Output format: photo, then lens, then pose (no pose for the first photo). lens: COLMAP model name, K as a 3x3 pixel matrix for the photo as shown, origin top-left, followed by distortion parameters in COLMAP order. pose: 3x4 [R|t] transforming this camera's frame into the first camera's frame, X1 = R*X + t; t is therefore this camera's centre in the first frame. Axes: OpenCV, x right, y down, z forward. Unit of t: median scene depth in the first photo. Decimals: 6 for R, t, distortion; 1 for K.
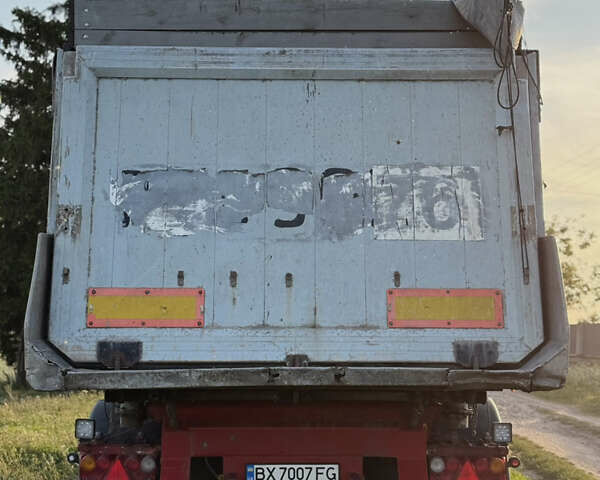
lens RADIAL K [[1117.8, 0, 300.0], [0, 1117.8, 240.0], [0, 0, 1]] dist [0.059573, 0.148964]
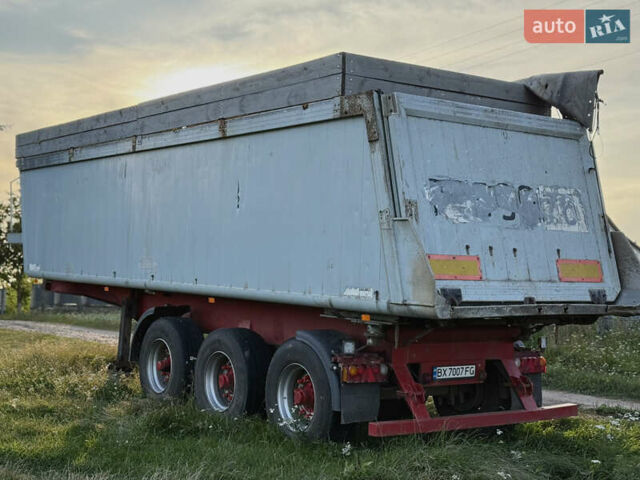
lens RADIAL K [[943.6, 0, 320.0], [0, 943.6, 240.0], [0, 0, 1]] dist [0.023520, 0.024381]
pose [[0.833092, 0.033381, 0.552126, -1.008788], [-0.053084, 0.998395, 0.019735, 0.005097], [-0.550581, -0.045750, 0.833527, -0.008334]]
